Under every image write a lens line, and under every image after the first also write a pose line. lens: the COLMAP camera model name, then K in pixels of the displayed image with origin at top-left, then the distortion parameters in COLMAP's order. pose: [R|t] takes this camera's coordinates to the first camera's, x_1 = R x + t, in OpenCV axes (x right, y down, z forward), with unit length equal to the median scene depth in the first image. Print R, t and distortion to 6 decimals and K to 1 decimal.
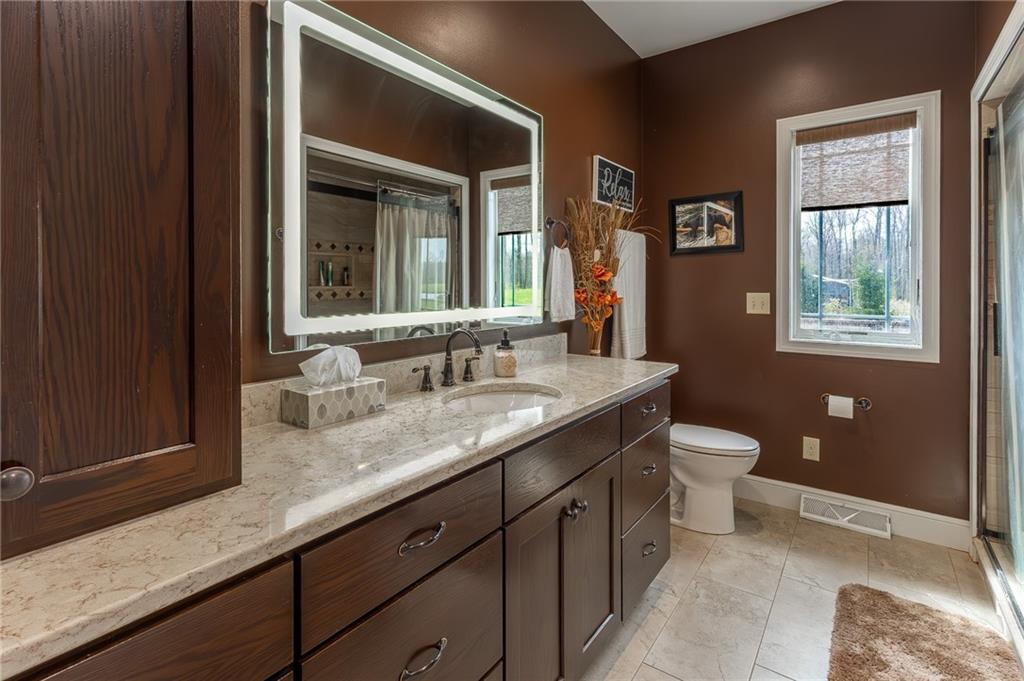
lens RADIAL K [[491.8, 0, 515.4], [0, 491.8, 287.1], [0, 0, 1]] dist [0.004111, 0.000052]
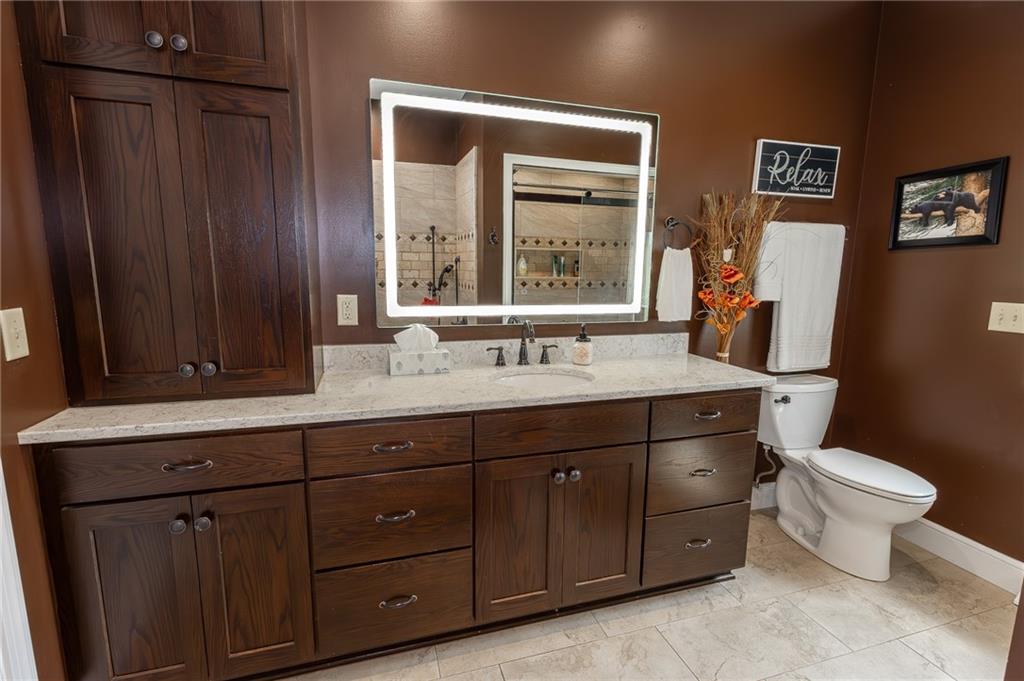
lens RADIAL K [[470.3, 0, 512.0], [0, 470.3, 340.5], [0, 0, 1]] dist [0.002909, 0.000156]
pose [[0.799418, 0.101311, -0.592171, 0.388751], [-0.015178, 0.988770, 0.148672, -0.030202], [0.600583, -0.109864, 0.791979, 0.012462]]
